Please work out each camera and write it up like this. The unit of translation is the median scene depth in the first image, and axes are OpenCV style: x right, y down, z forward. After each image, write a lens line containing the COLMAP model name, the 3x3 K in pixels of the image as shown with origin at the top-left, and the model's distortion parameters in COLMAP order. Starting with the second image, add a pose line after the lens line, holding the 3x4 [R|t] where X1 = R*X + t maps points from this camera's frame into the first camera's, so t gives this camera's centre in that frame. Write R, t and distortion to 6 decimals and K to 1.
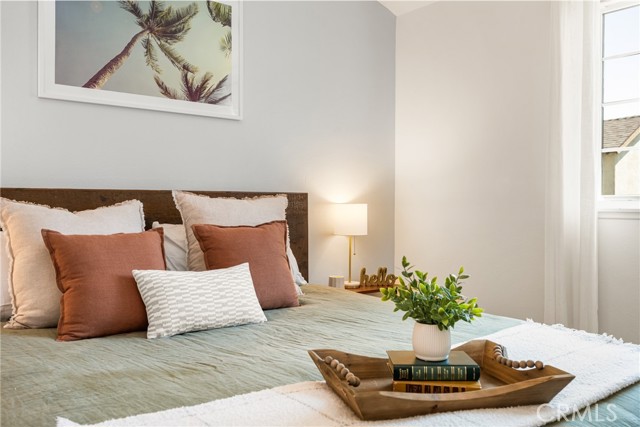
lens RADIAL K [[552.3, 0, 327.6], [0, 552.3, 204.9], [0, 0, 1]] dist [0.004722, 0.005899]
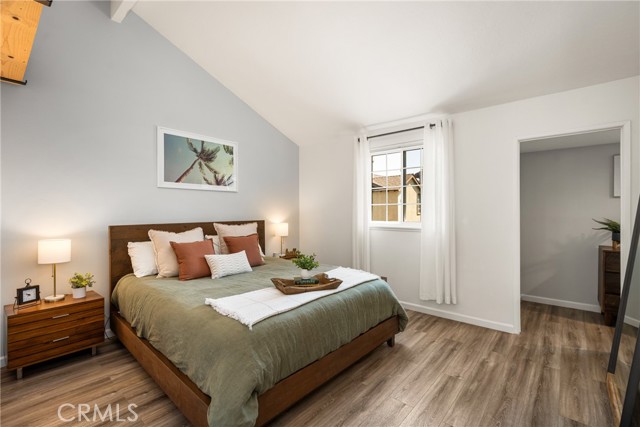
lens RADIAL K [[278.1, 0, 318.6], [0, 278.1, 210.3], [0, 0, 1]] dist [0.000855, 0.000081]
pose [[0.983896, -0.007344, 0.178591, -0.024501], [0.008308, 0.999955, -0.004648, -0.075832], [-0.178548, 0.006057, 0.983913, -0.384782]]
